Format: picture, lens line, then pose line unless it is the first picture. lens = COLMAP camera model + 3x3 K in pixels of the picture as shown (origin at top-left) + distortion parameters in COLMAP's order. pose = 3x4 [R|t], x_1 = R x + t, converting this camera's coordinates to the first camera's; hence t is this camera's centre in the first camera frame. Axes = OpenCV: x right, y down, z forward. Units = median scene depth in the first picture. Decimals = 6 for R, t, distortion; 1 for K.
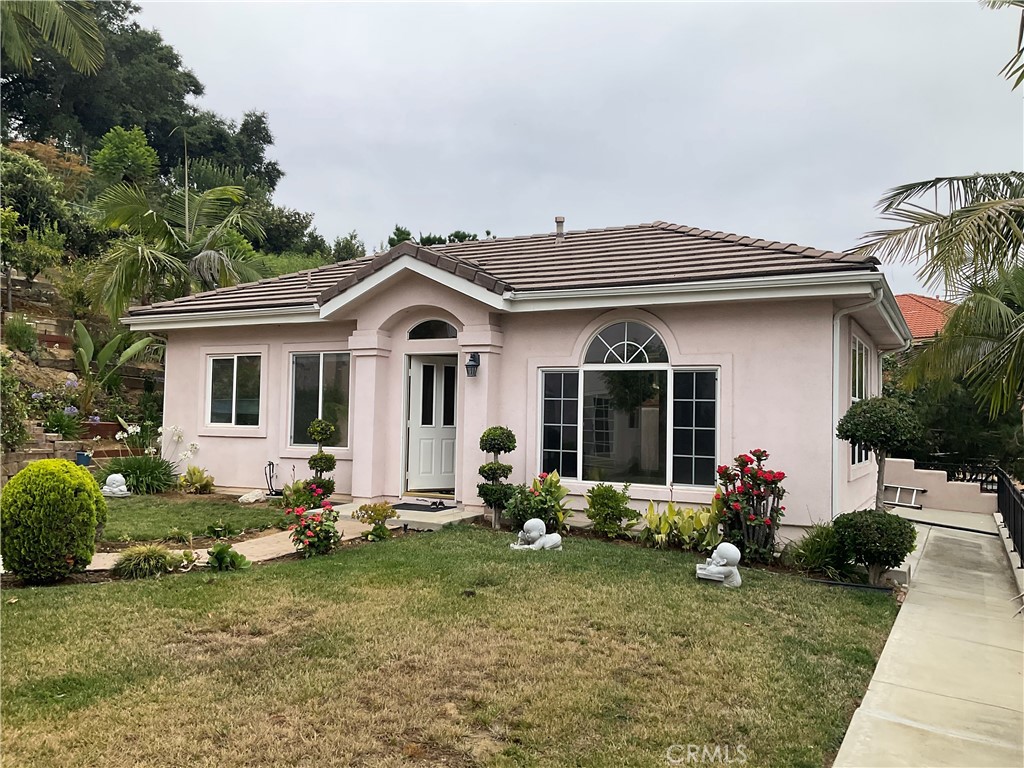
lens RADIAL K [[854.4, 0, 513.1], [0, 854.4, 390.0], [0, 0, 1]] dist [0.060141, -0.079725]
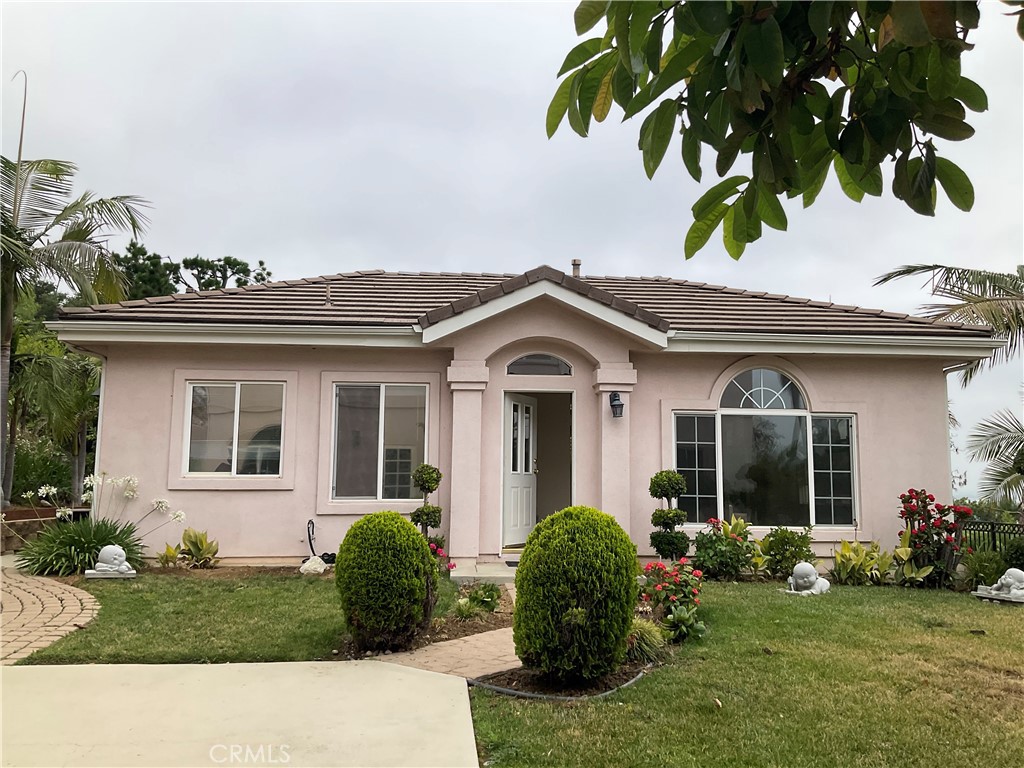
lens RADIAL K [[854.4, 0, 512.4], [0, 854.4, 377.3], [0, 0, 1]] dist [0.060141, -0.079725]
pose [[0.843625, 0.056003, 0.534005, -0.641420], [-0.009928, 0.996003, -0.088770, 0.024732], [-0.536842, 0.069587, 0.840808, 0.274924]]
